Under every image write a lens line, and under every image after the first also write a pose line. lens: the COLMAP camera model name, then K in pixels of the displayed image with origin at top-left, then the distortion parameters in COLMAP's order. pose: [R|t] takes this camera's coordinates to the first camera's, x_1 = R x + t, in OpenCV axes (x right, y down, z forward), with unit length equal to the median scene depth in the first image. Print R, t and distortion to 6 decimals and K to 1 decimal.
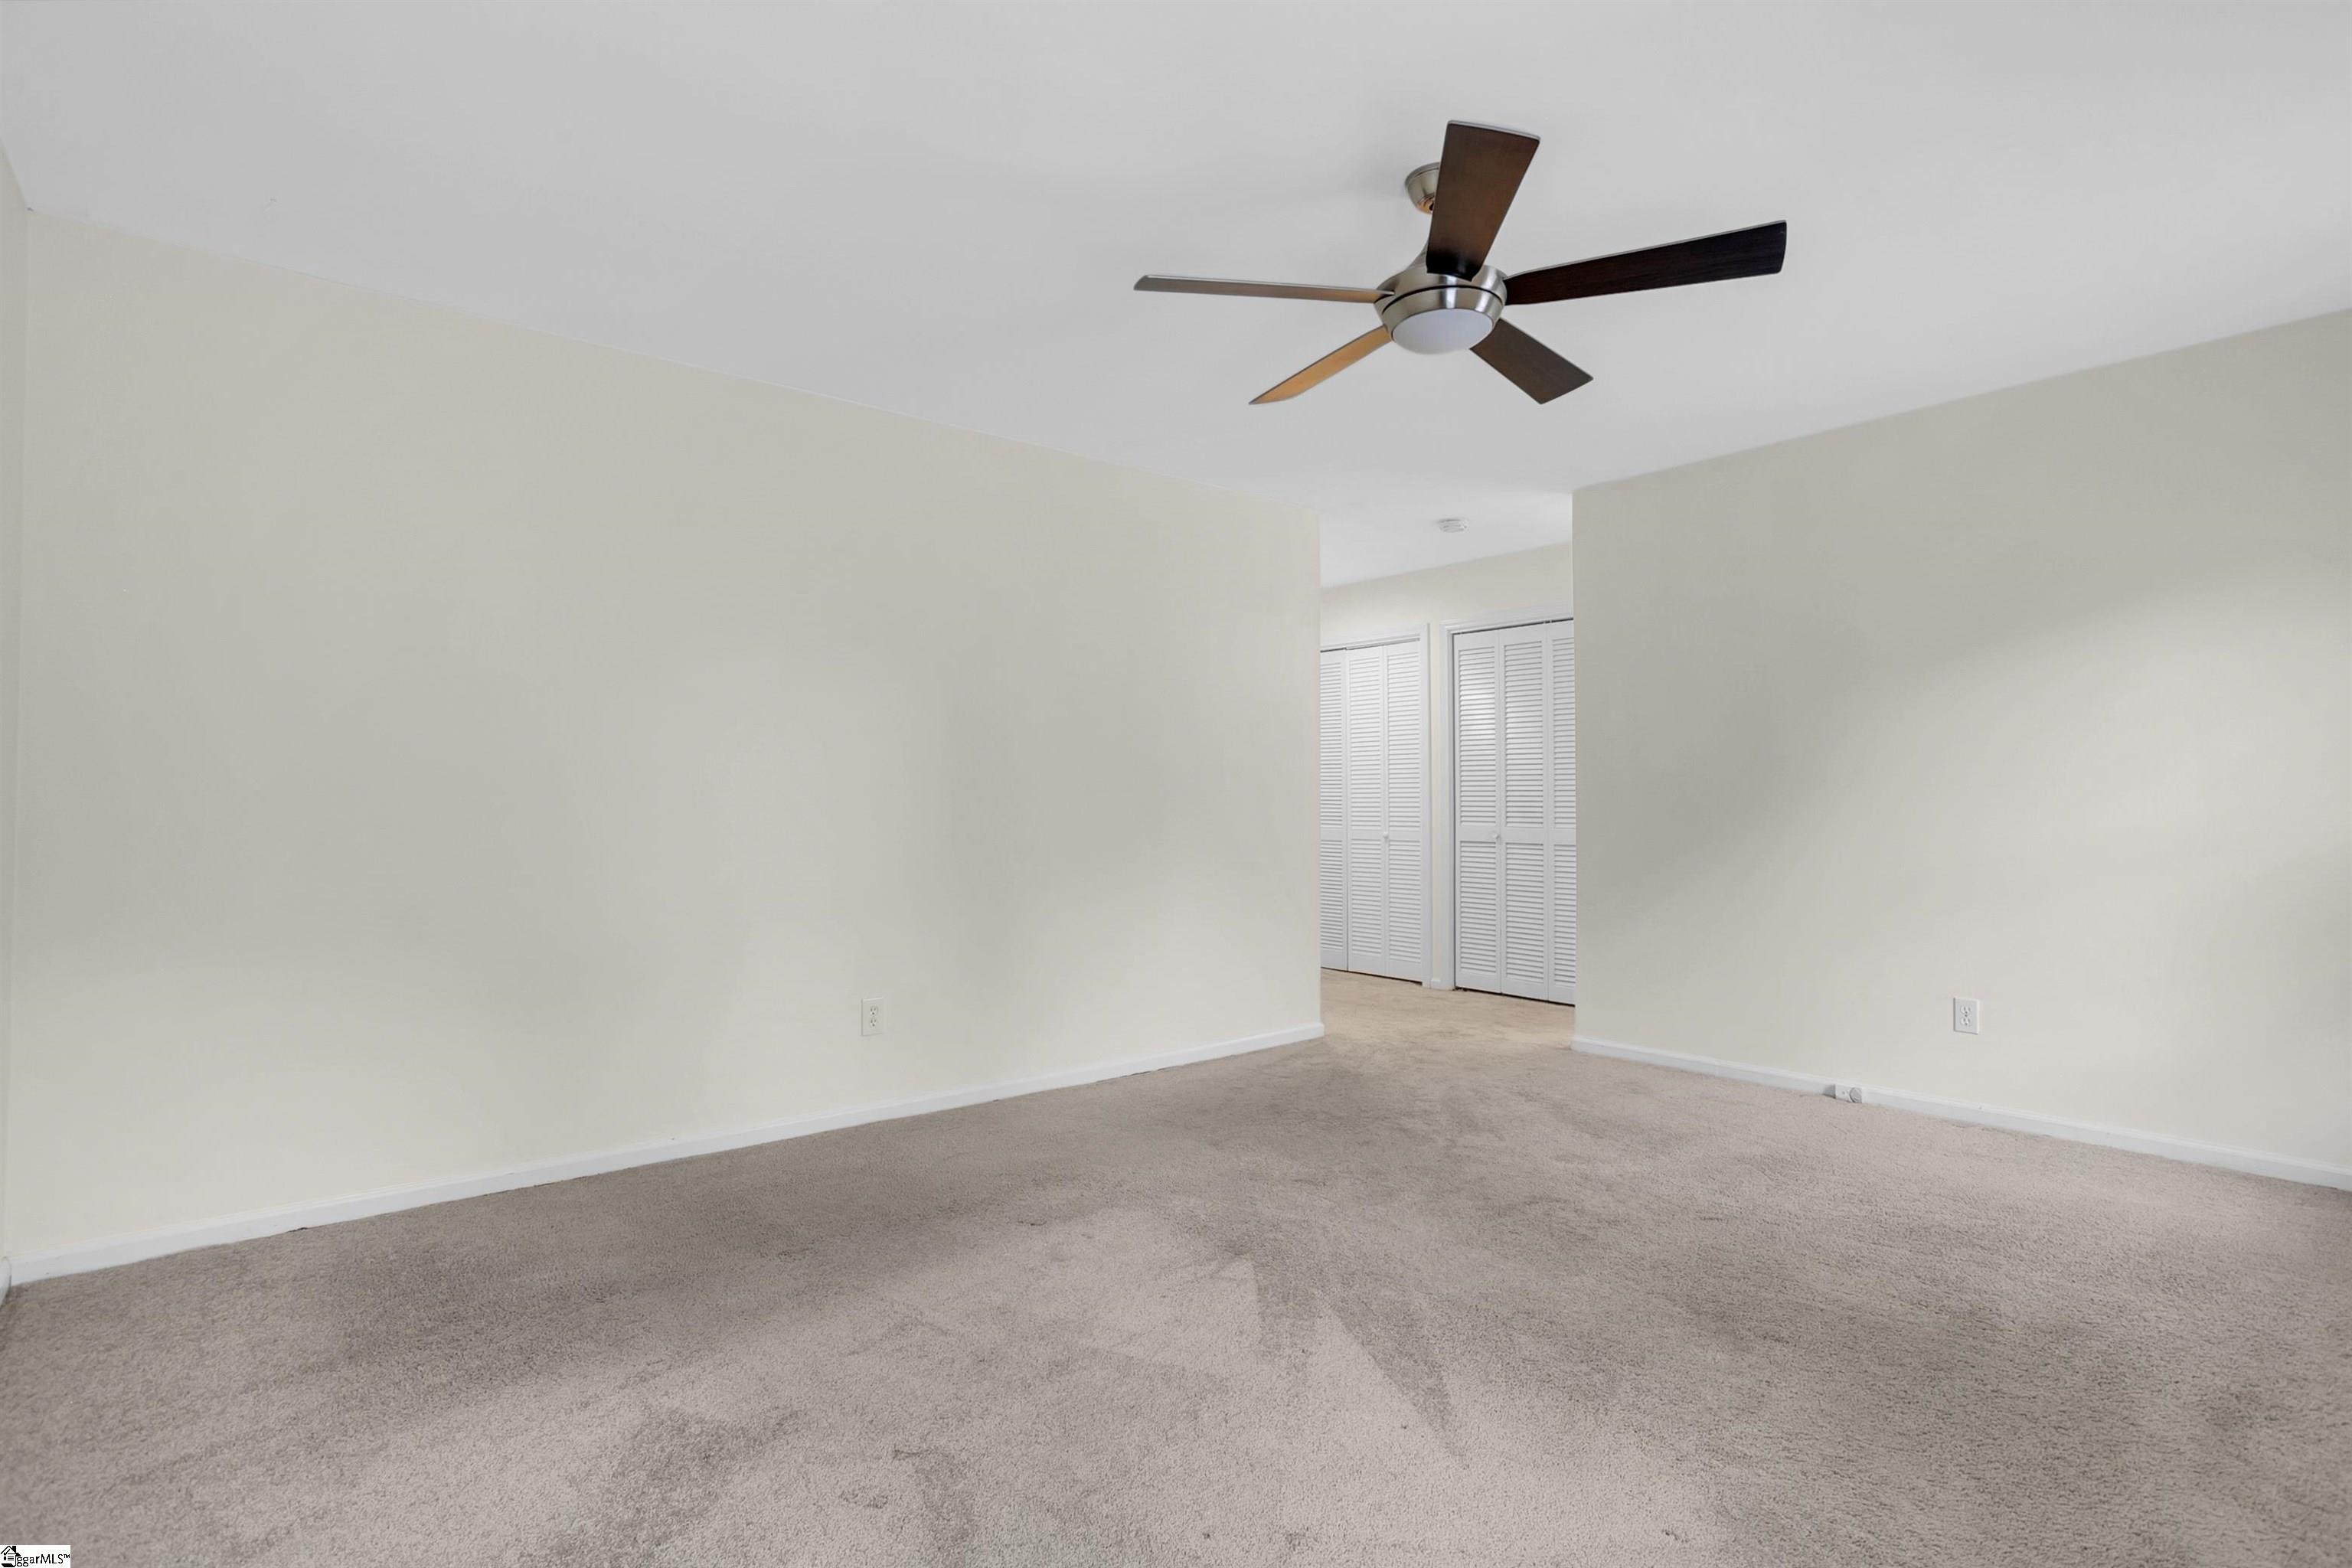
lens RADIAL K [[1139.8, 0, 1176.0], [0, 1139.8, 784.0], [0, 0, 1]] dist [-0.034661, 0.000347]
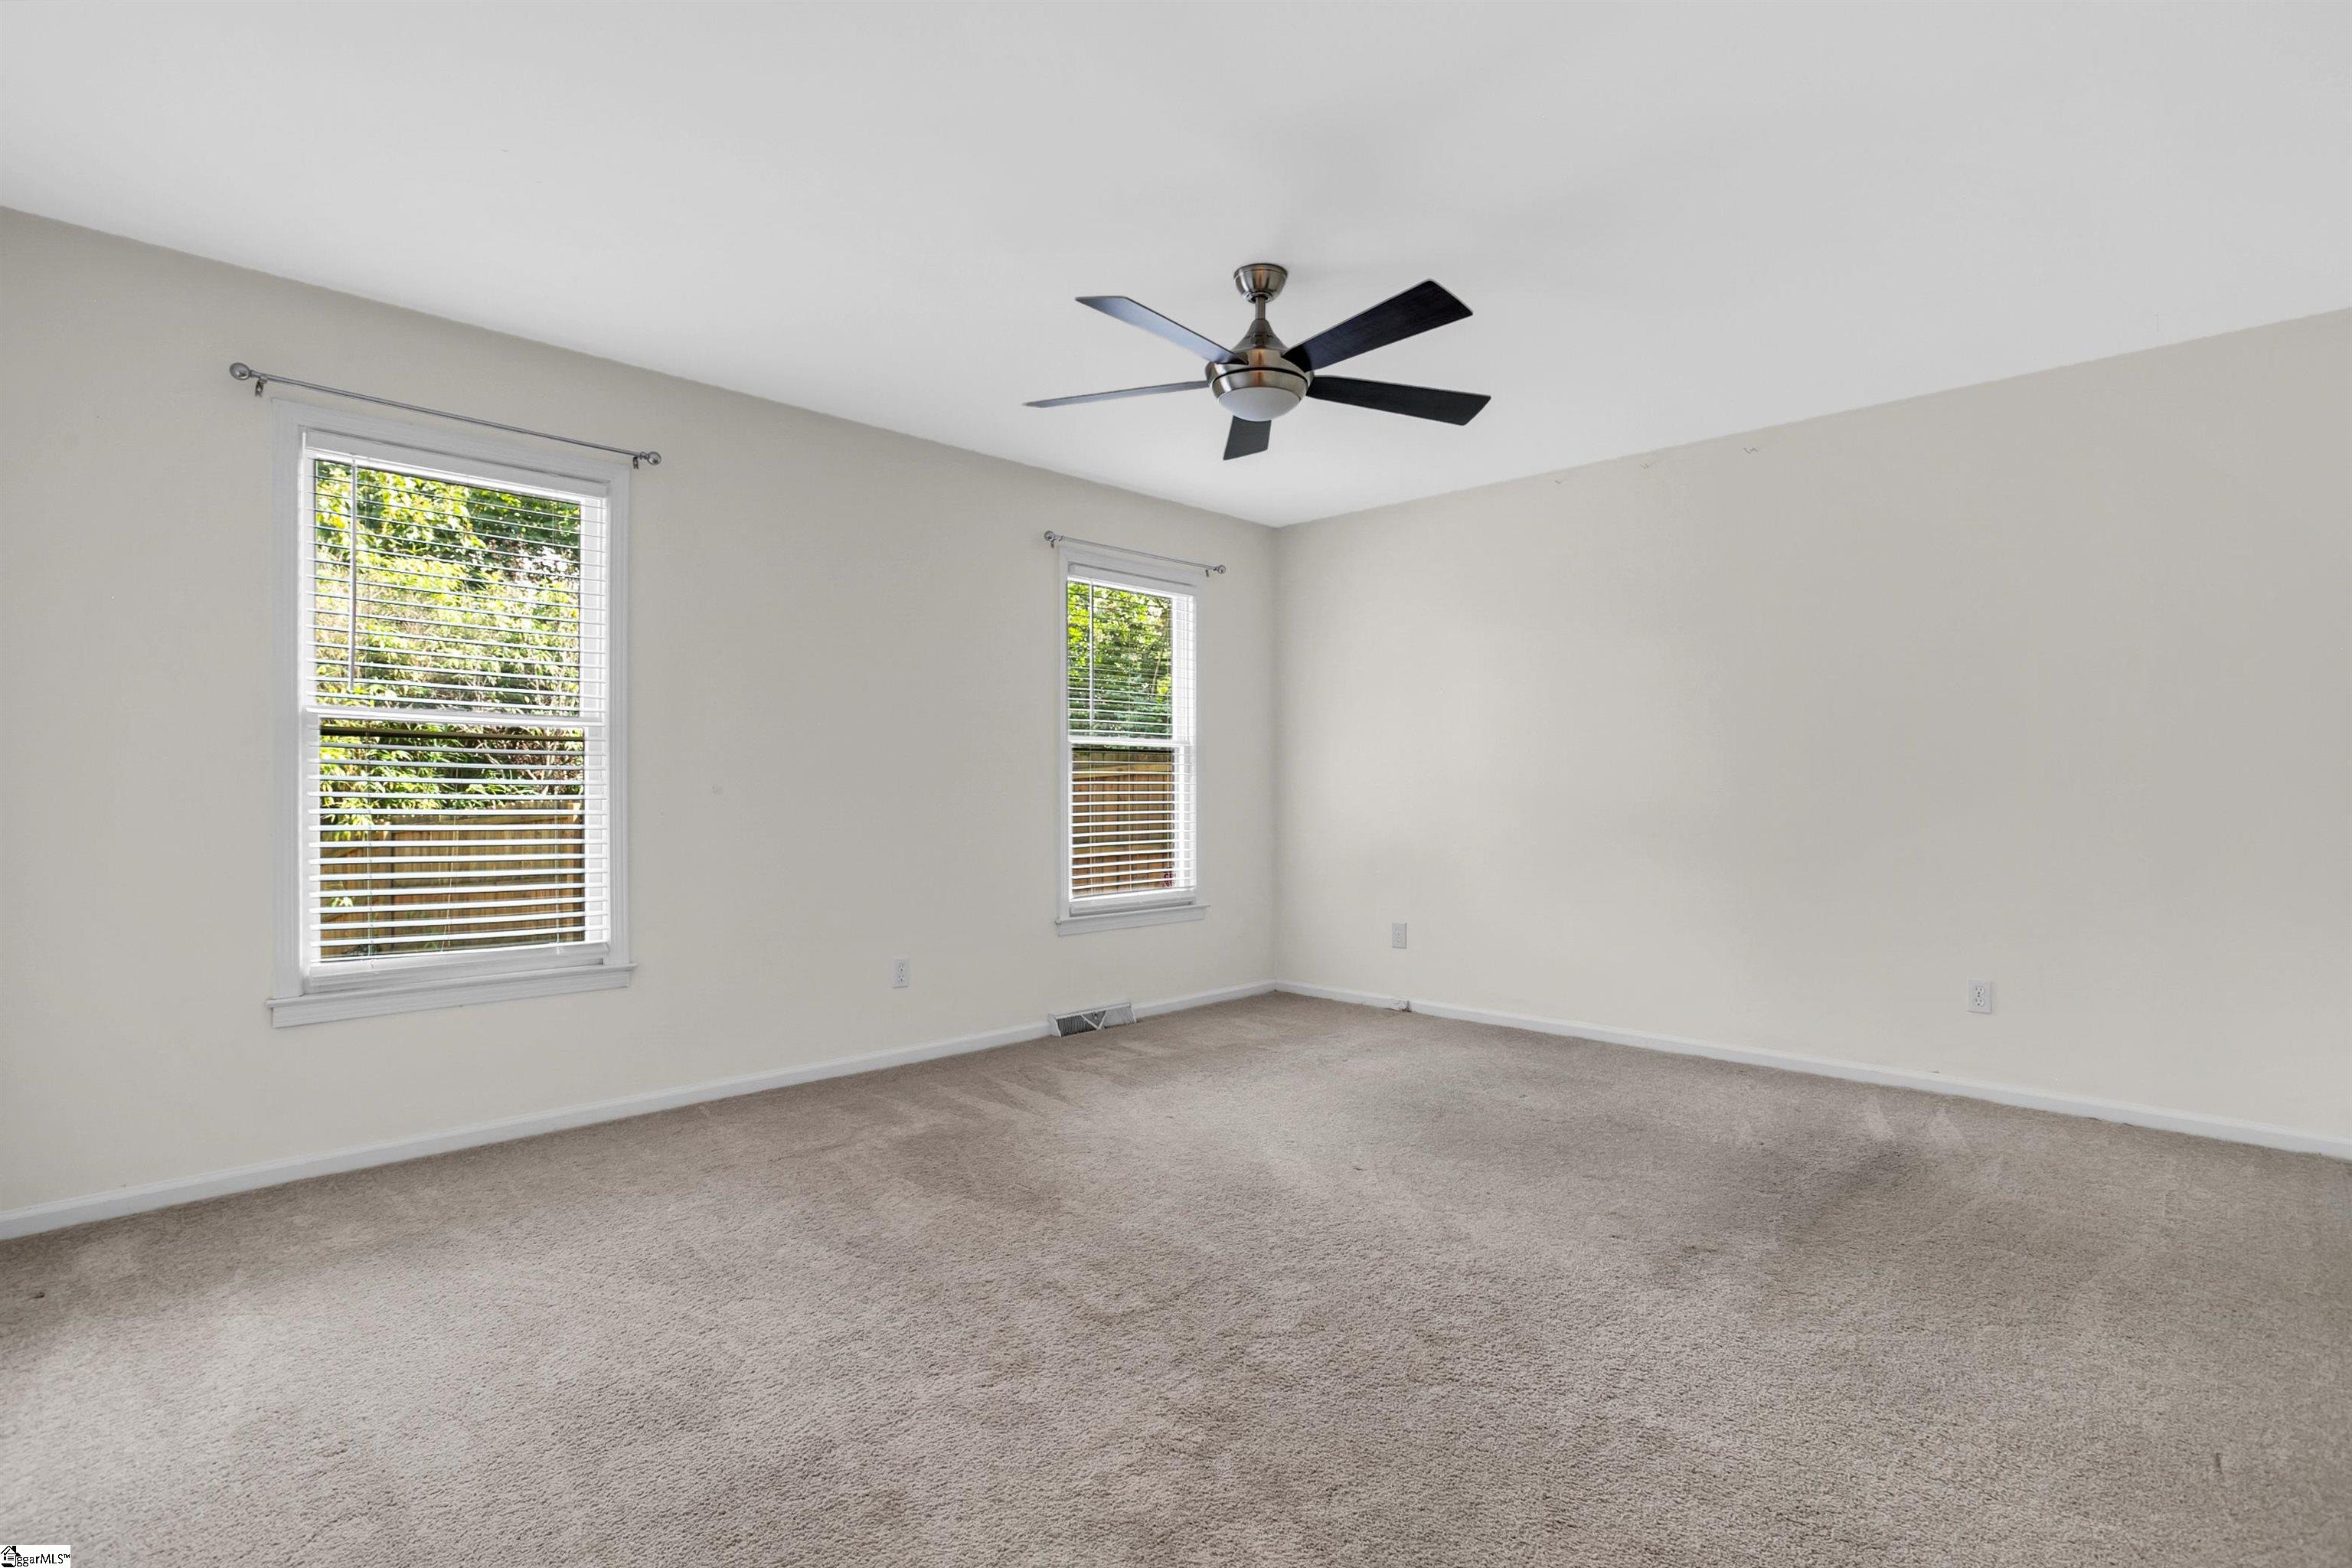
lens RADIAL K [[1139.8, 0, 1176.0], [0, 1139.8, 784.0], [0, 0, 1]] dist [-0.034661, 0.000347]
pose [[-0.994484, -0.004493, -0.104796, 0.314469], [-0.002829, 0.999868, -0.016014, 0.020425], [0.104854, -0.015629, -0.994365, 1.513540]]
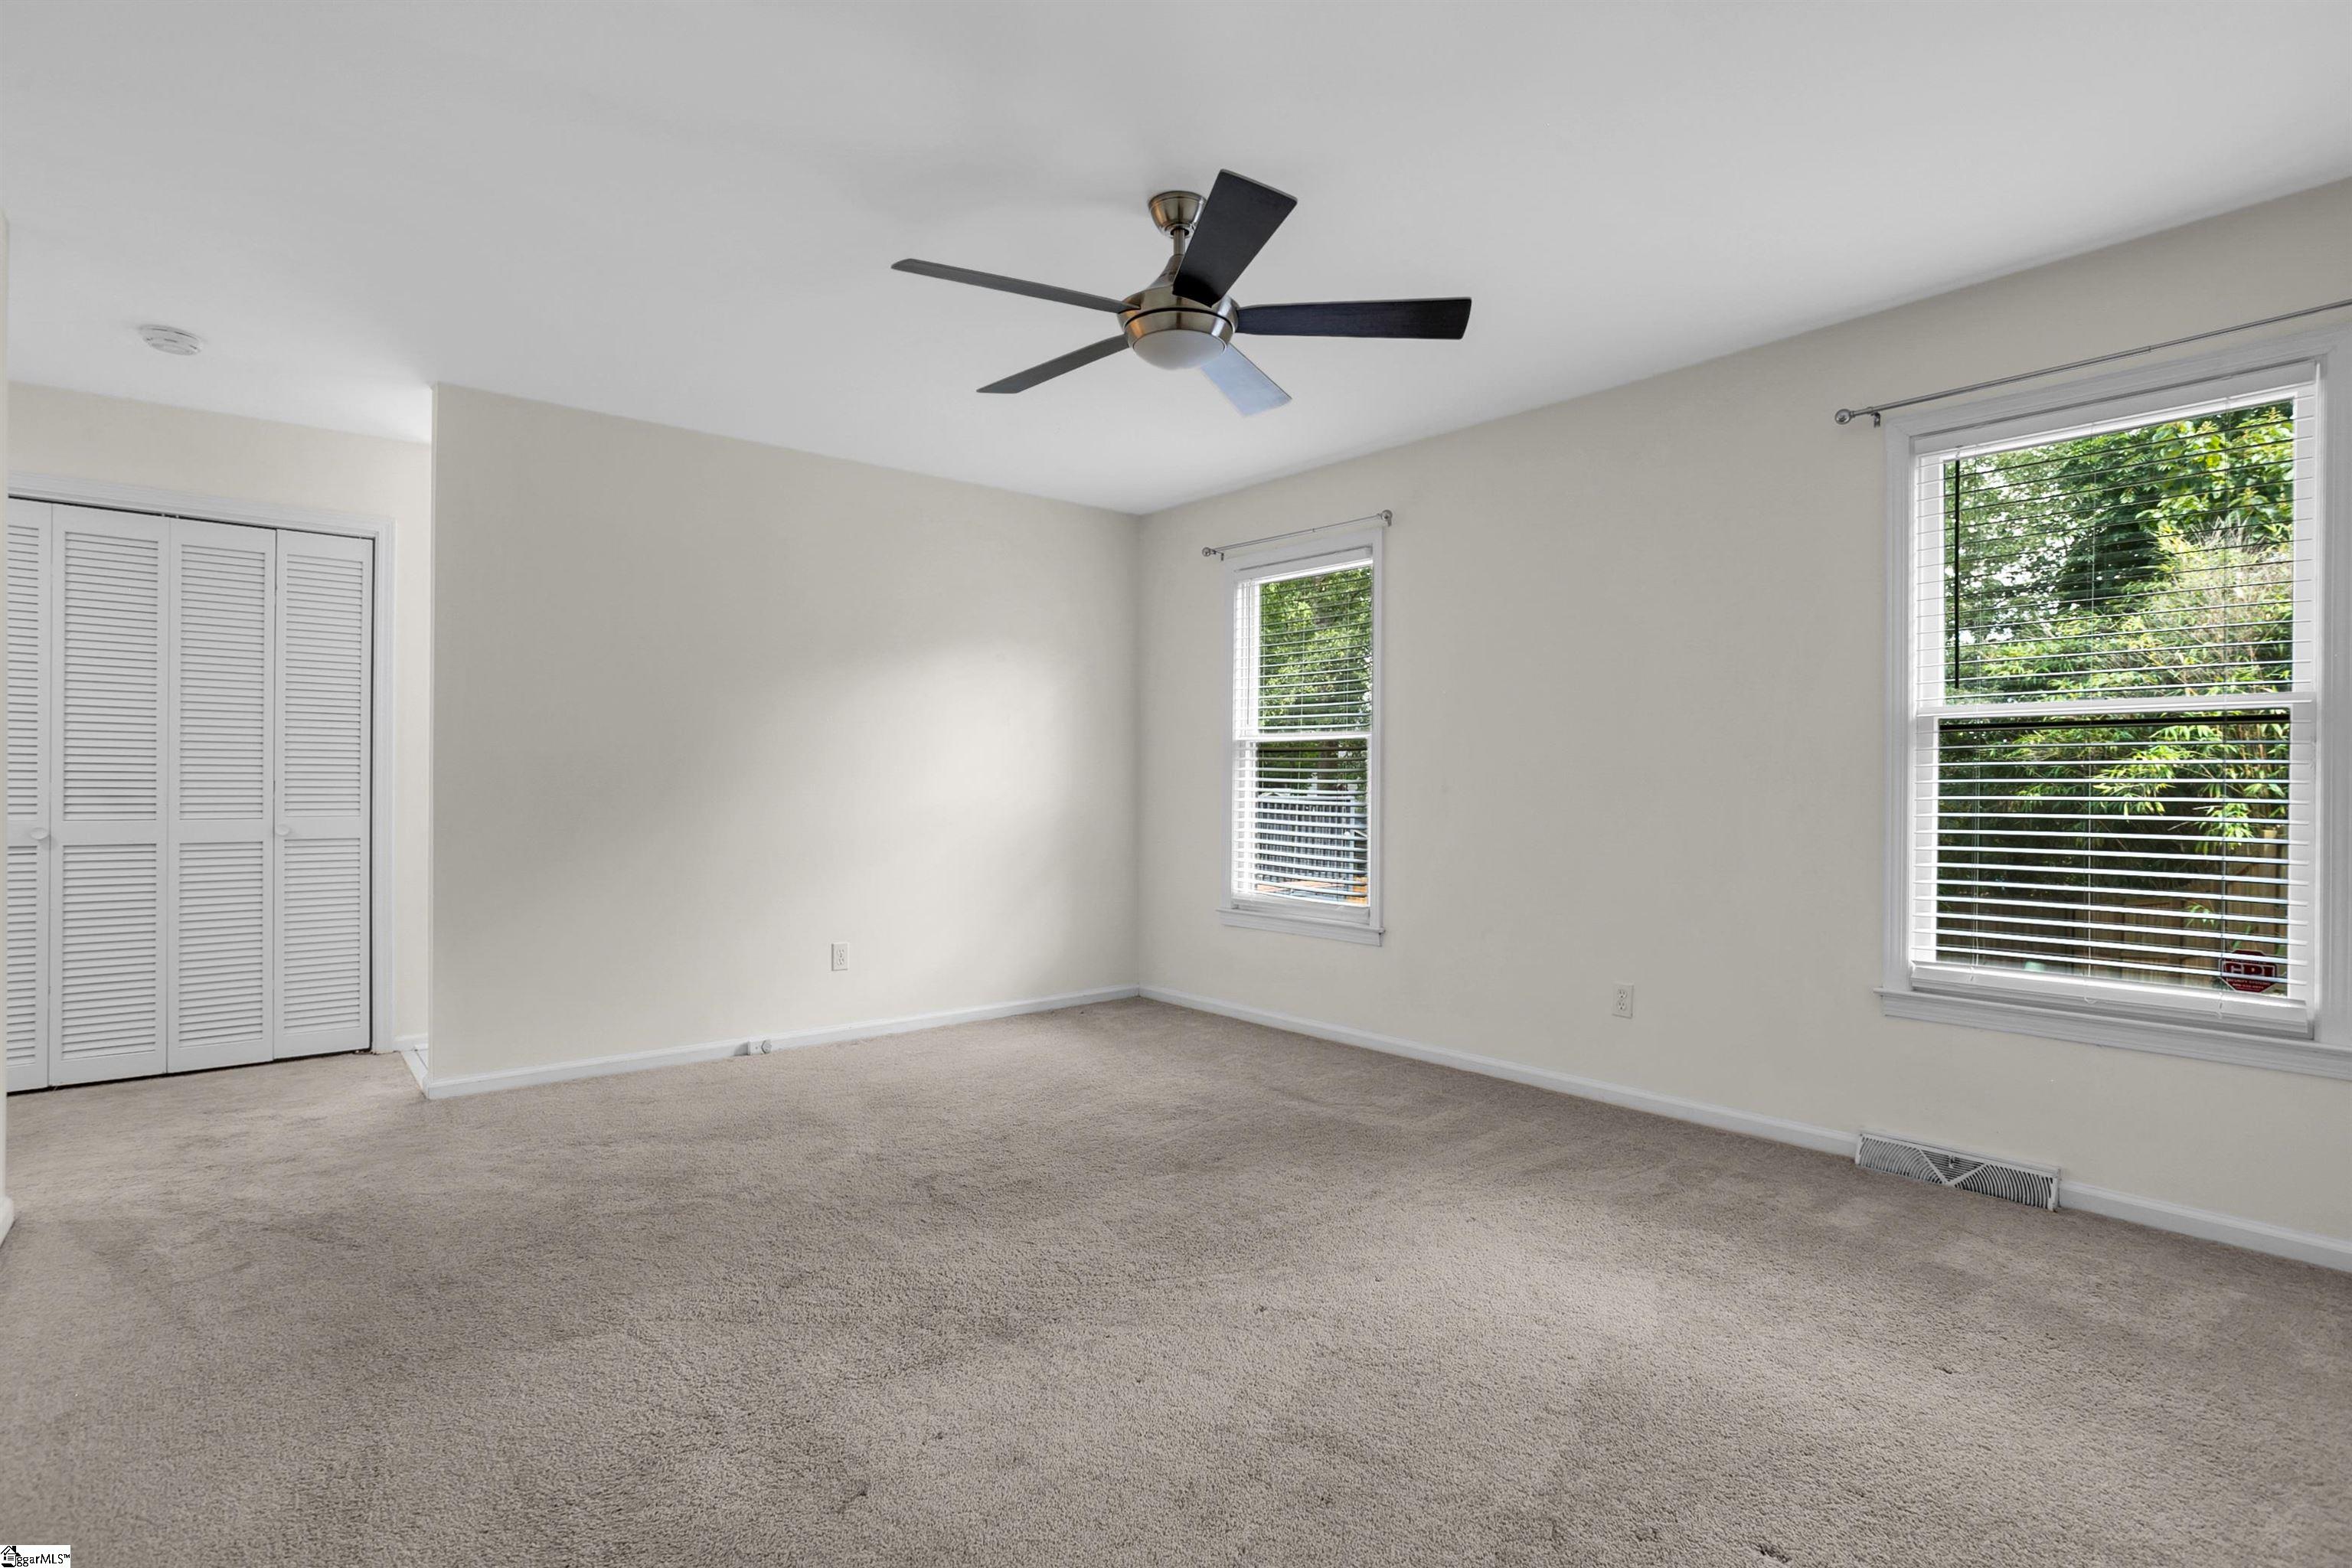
lens RADIAL K [[1139.8, 0, 1176.0], [0, 1139.8, 784.0], [0, 0, 1]] dist [-0.034661, 0.000347]
pose [[-0.014976, -0.000587, 0.999888, -0.581802], [-0.019827, 0.999803, 0.000290, 0.010169], [-0.999691, -0.019820, -0.014984, 0.687905]]
